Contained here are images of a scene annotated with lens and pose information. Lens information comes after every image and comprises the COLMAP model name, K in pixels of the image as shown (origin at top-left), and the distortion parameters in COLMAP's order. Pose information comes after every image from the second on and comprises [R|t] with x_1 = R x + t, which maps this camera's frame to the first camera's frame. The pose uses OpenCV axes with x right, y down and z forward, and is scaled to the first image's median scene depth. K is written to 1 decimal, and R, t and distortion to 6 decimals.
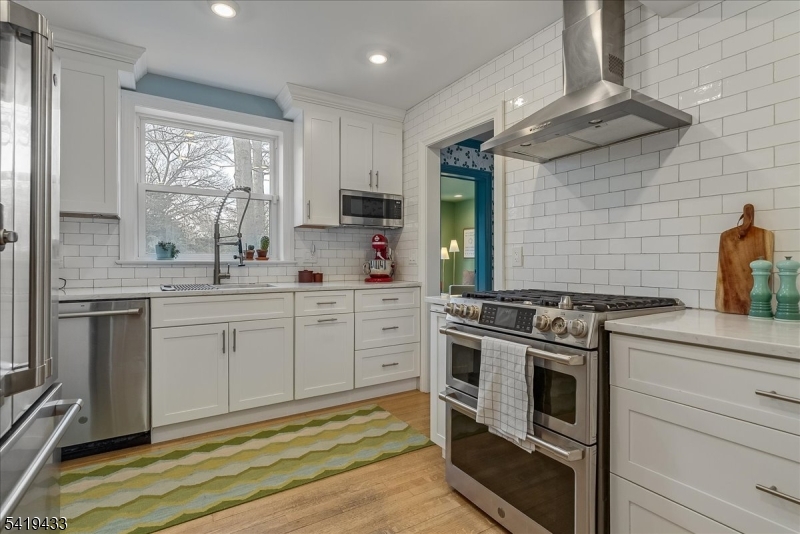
lens RADIAL K [[385.7, 0, 402.0], [0, 385.7, 265.3], [0, 0, 1]] dist [-0.006596, 0.001297]
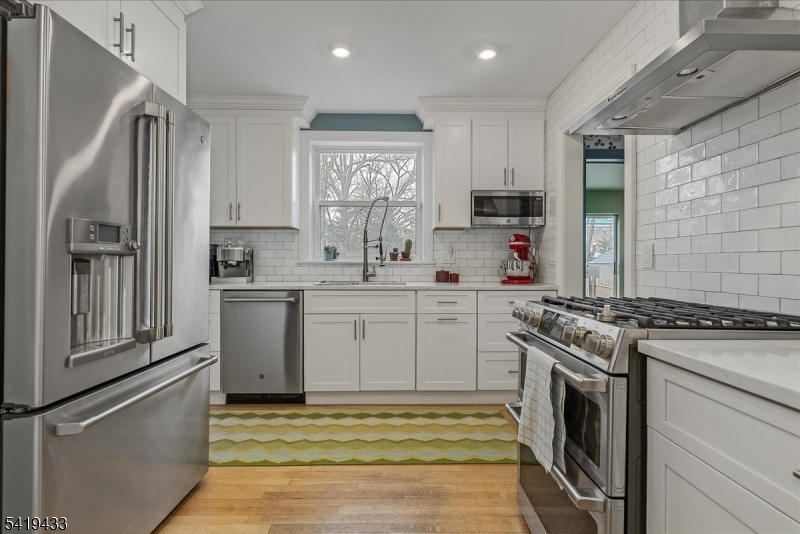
lens RADIAL K [[385.7, 0, 402.6], [0, 385.7, 264.9], [0, 0, 1]] dist [-0.006596, 0.001297]
pose [[0.857905, 0.005030, -0.513783, 0.260534], [-0.007258, 0.999971, -0.002331, 0.000862], [0.513757, 0.005729, 0.857917, 0.055901]]
